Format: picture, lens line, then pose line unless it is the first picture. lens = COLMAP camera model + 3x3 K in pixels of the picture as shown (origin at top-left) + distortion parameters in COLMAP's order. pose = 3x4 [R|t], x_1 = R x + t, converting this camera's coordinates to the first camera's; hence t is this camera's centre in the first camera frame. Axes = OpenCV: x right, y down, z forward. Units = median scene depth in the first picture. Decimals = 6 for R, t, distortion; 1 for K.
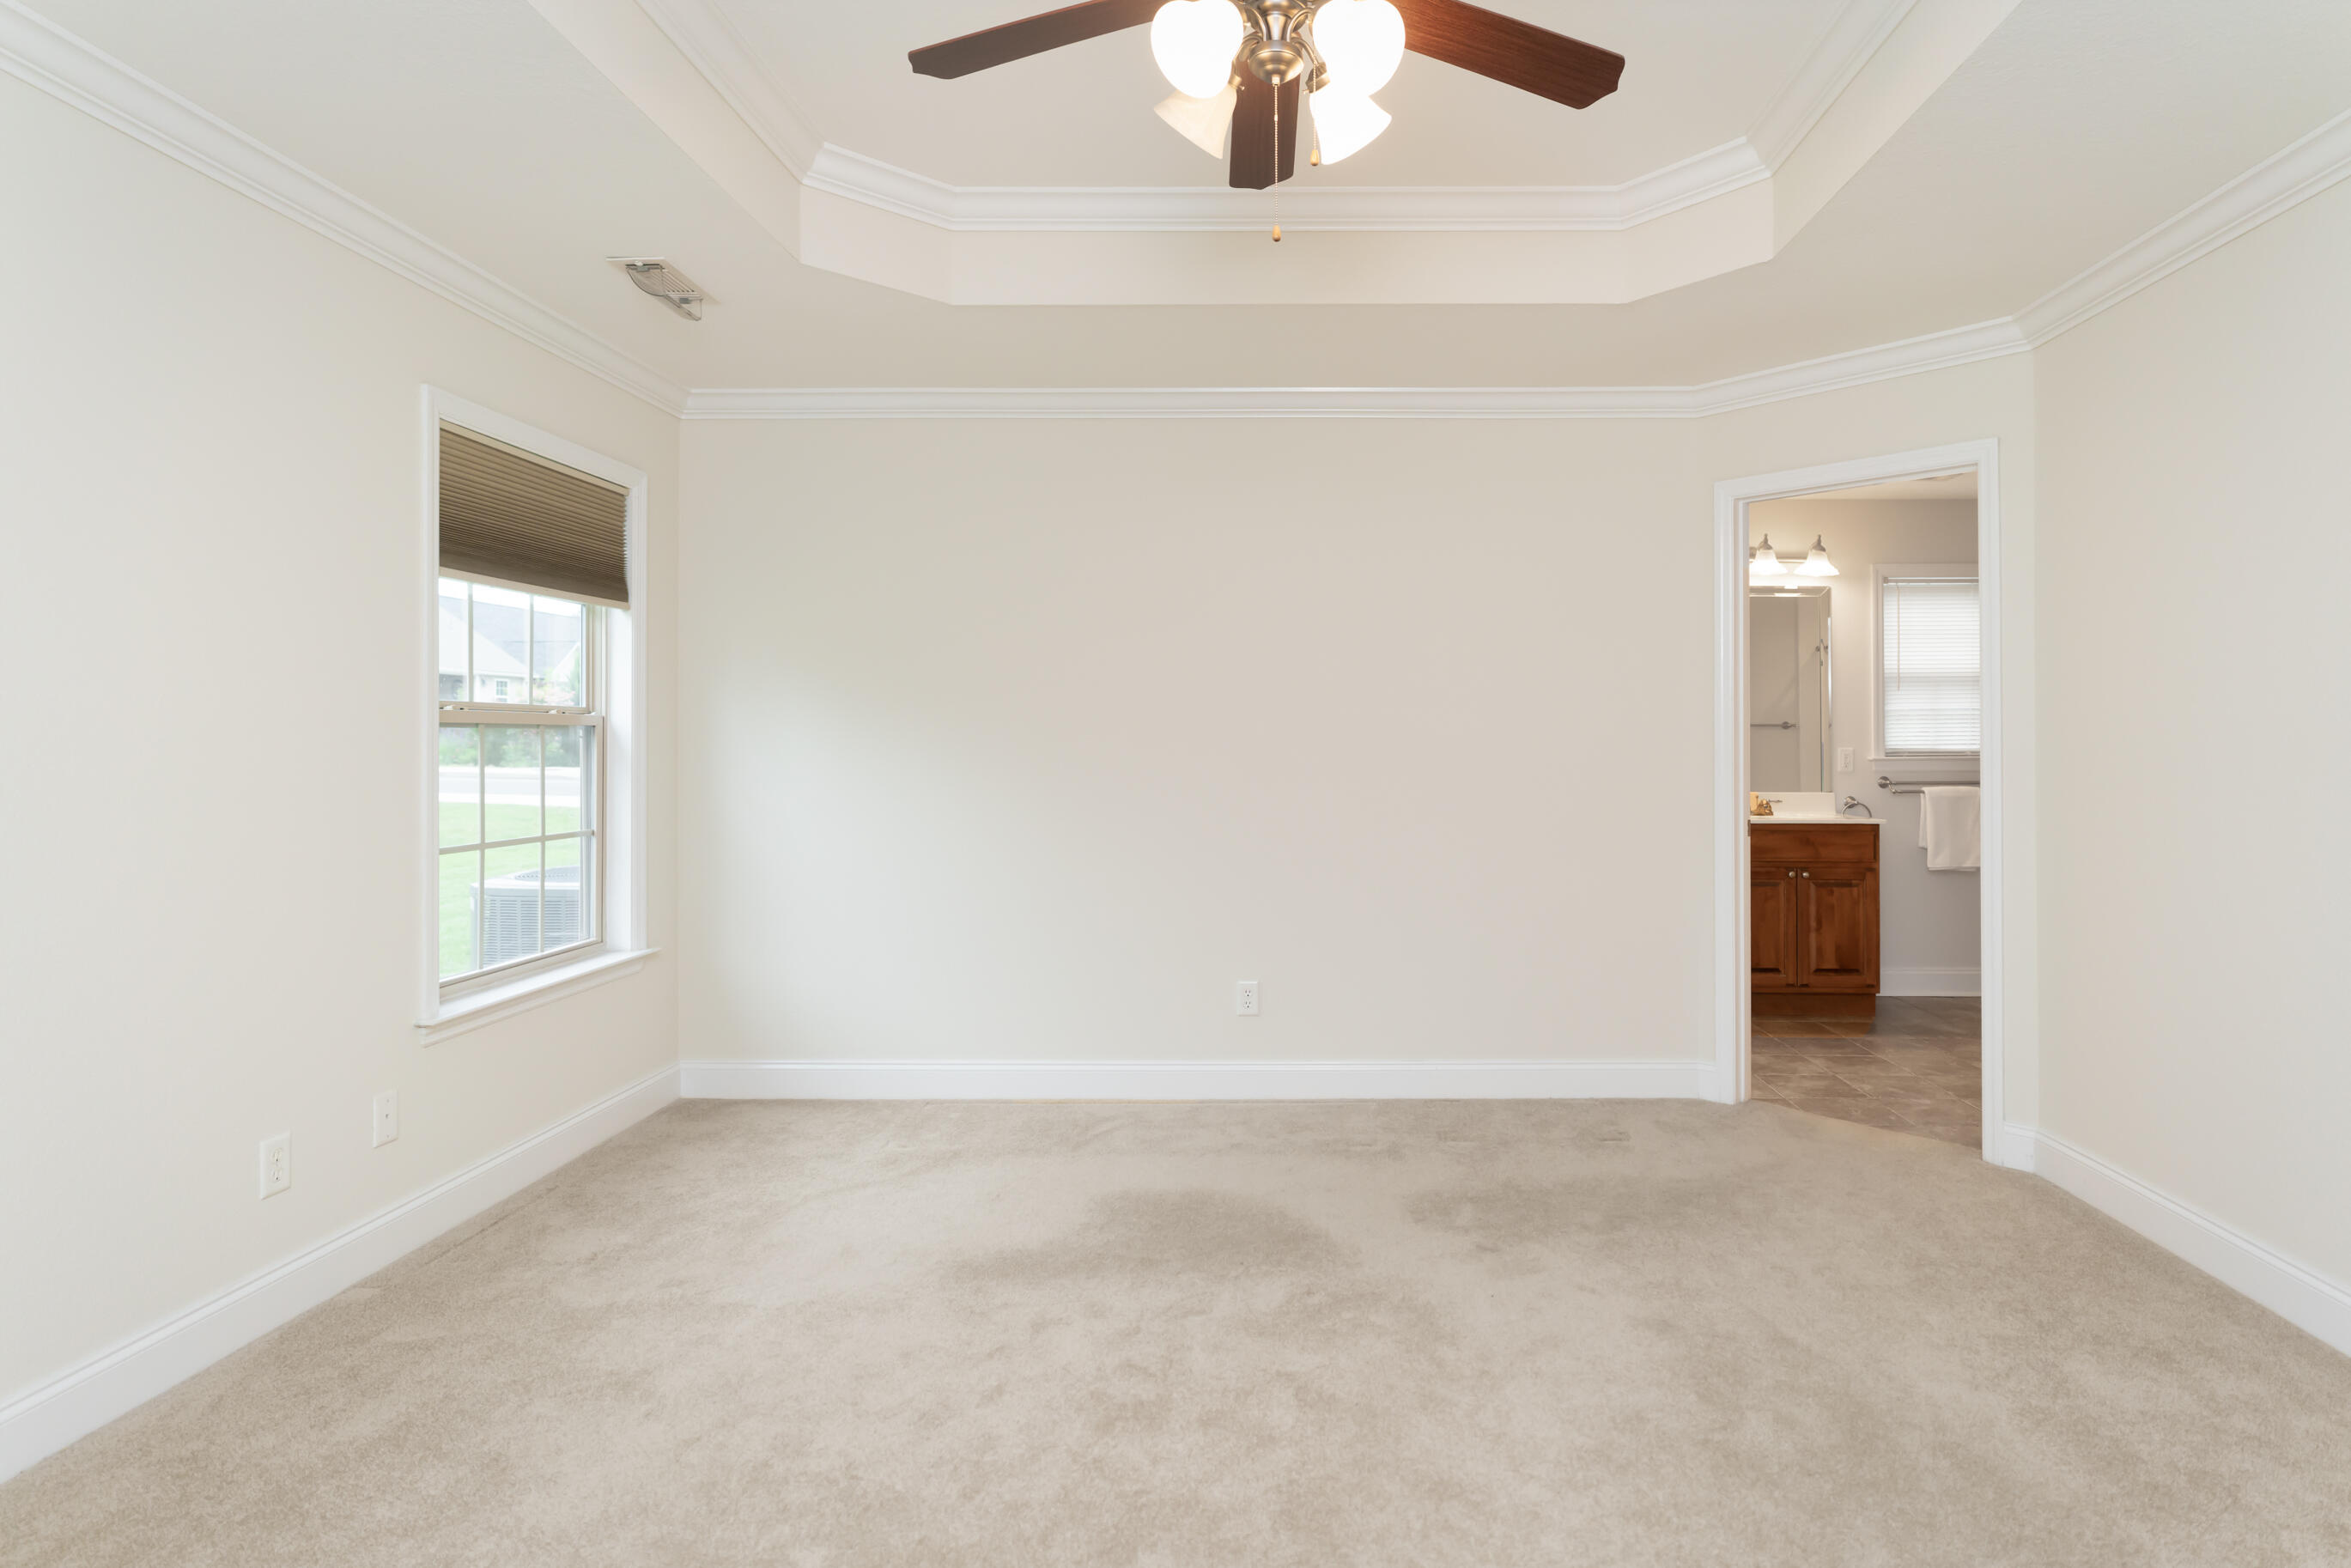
lens RADIAL K [[1224.3, 0, 1148.3], [0, 1224.3, 742.7], [0, 0, 1]] dist [-0.000980, 0.000688]
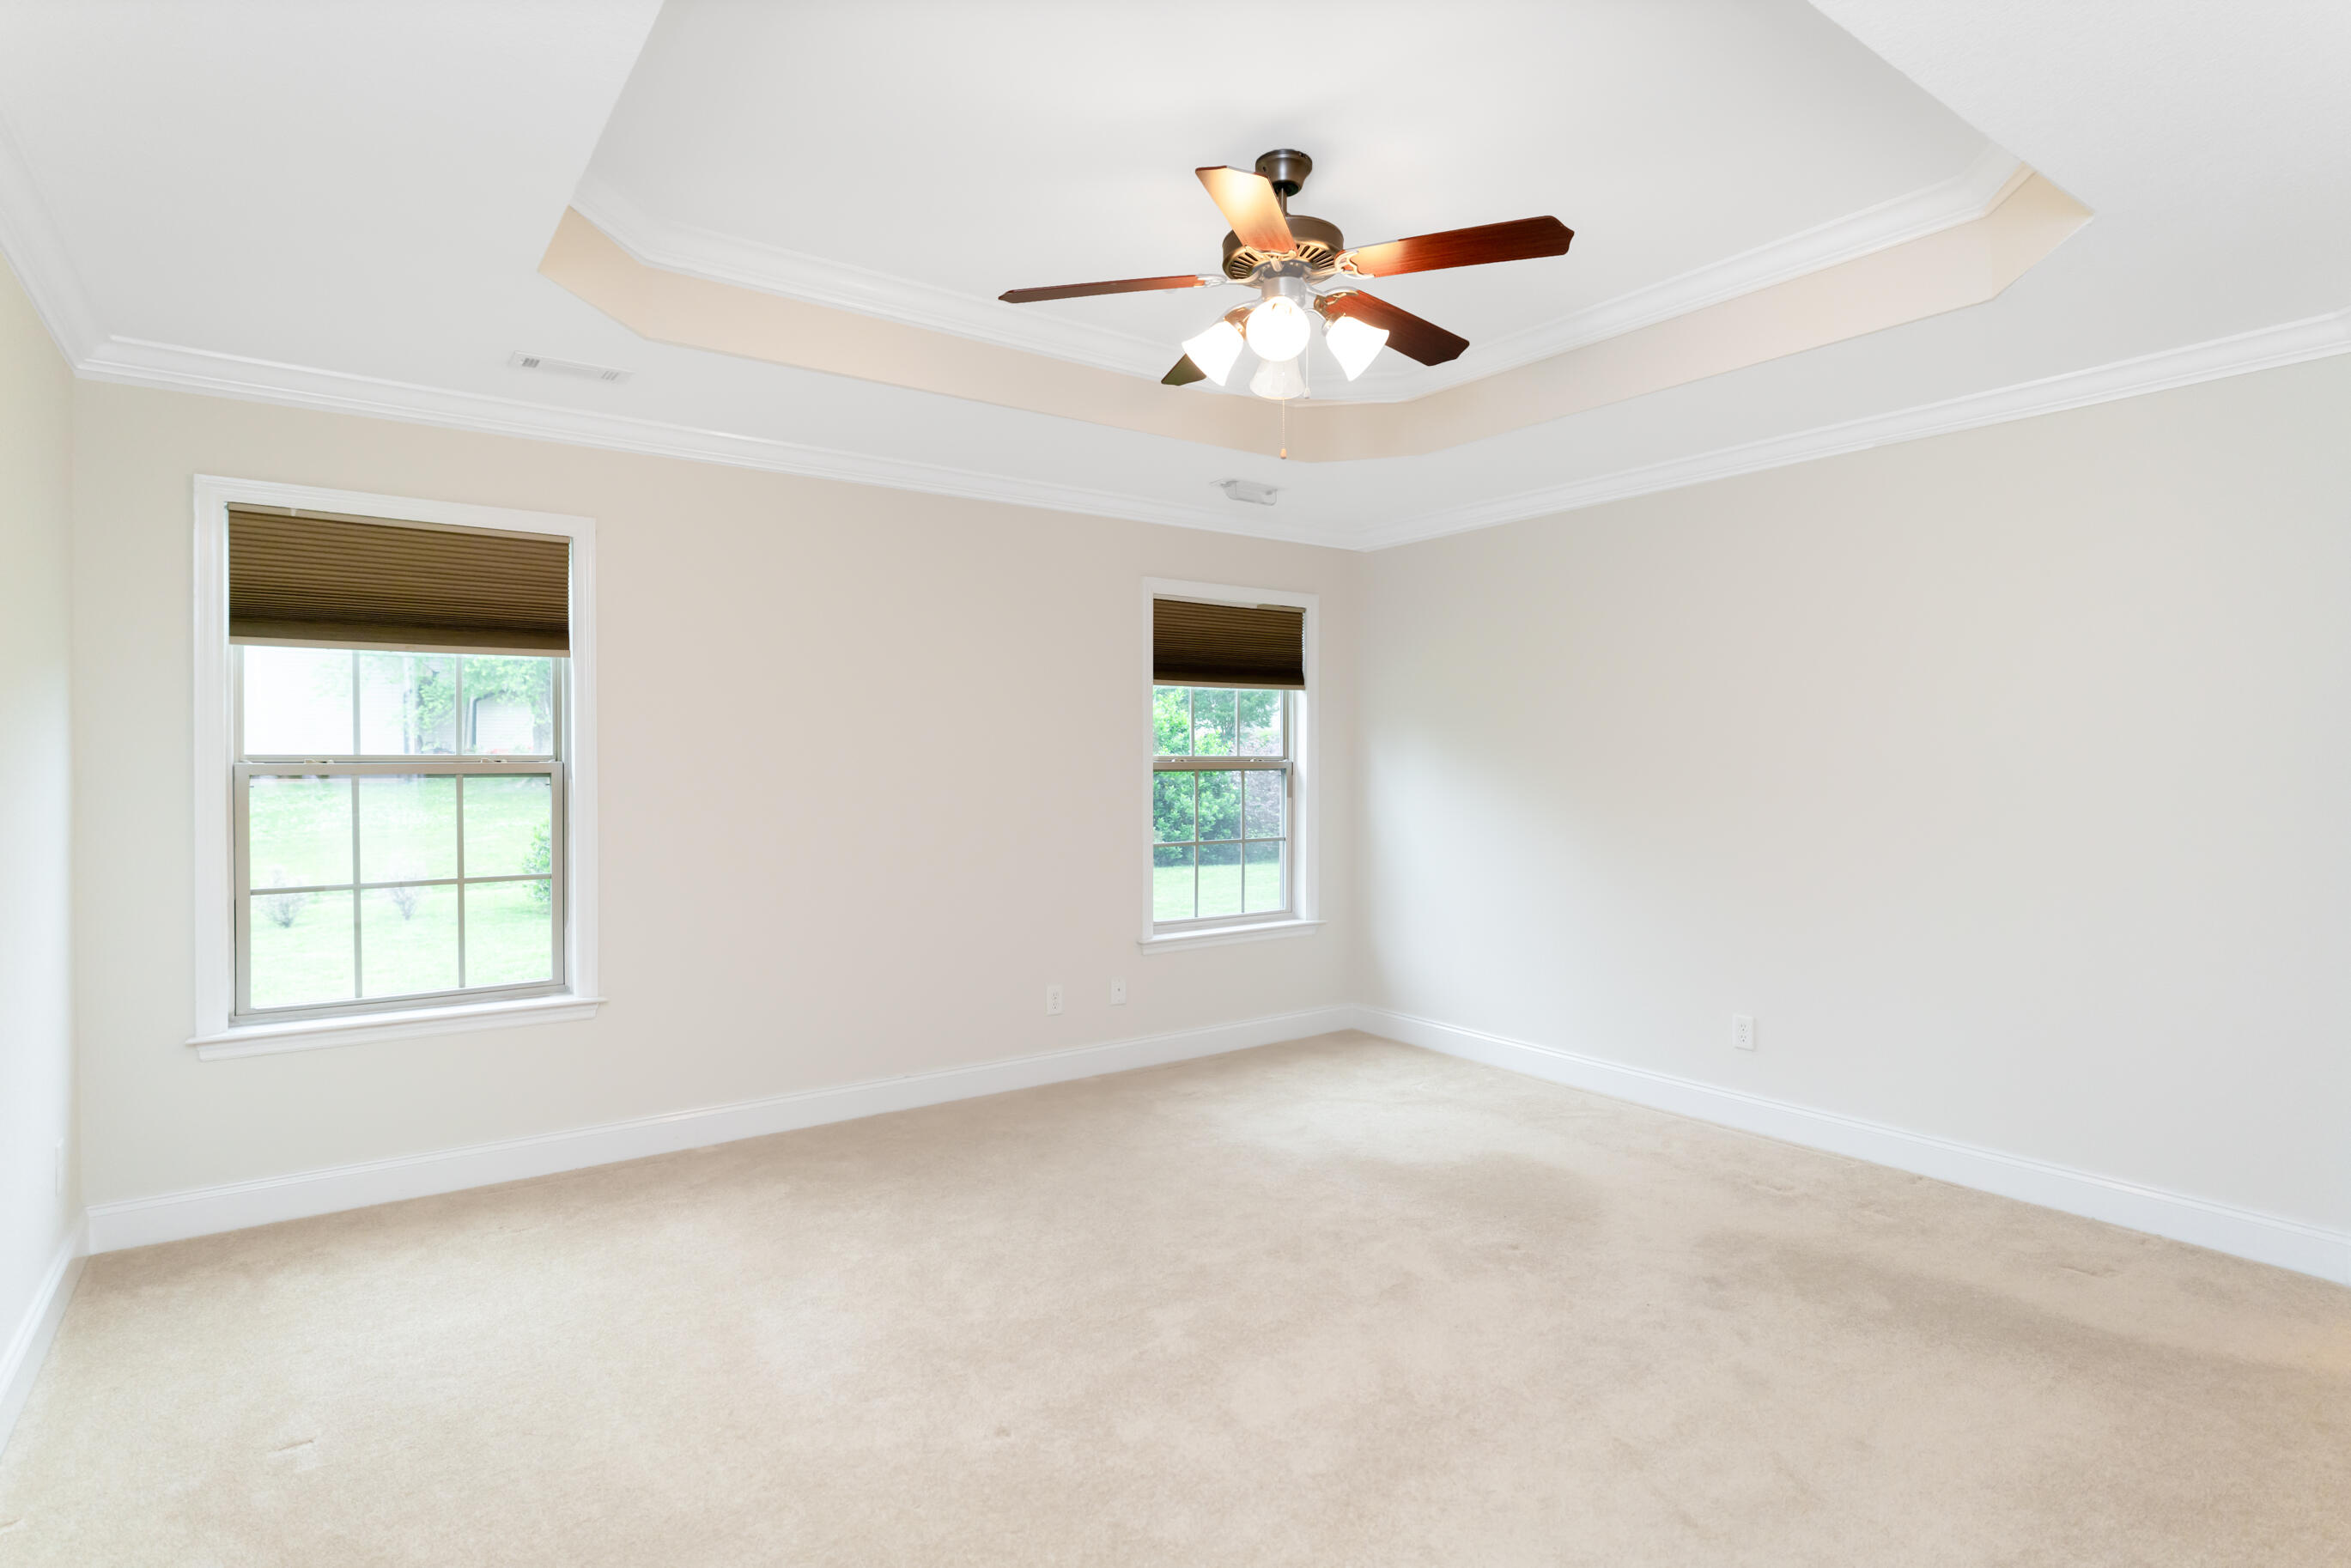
lens RADIAL K [[1170.0, 0, 1182.1], [0, 1170.0, 746.6], [0, 0, 1]] dist [-0.000545, 0.000133]
pose [[0.601255, -0.008894, -0.799007, 0.659788], [0.008208, 0.999954, -0.004954, -0.036323], [0.799015, -0.003580, 0.601301, 0.026125]]
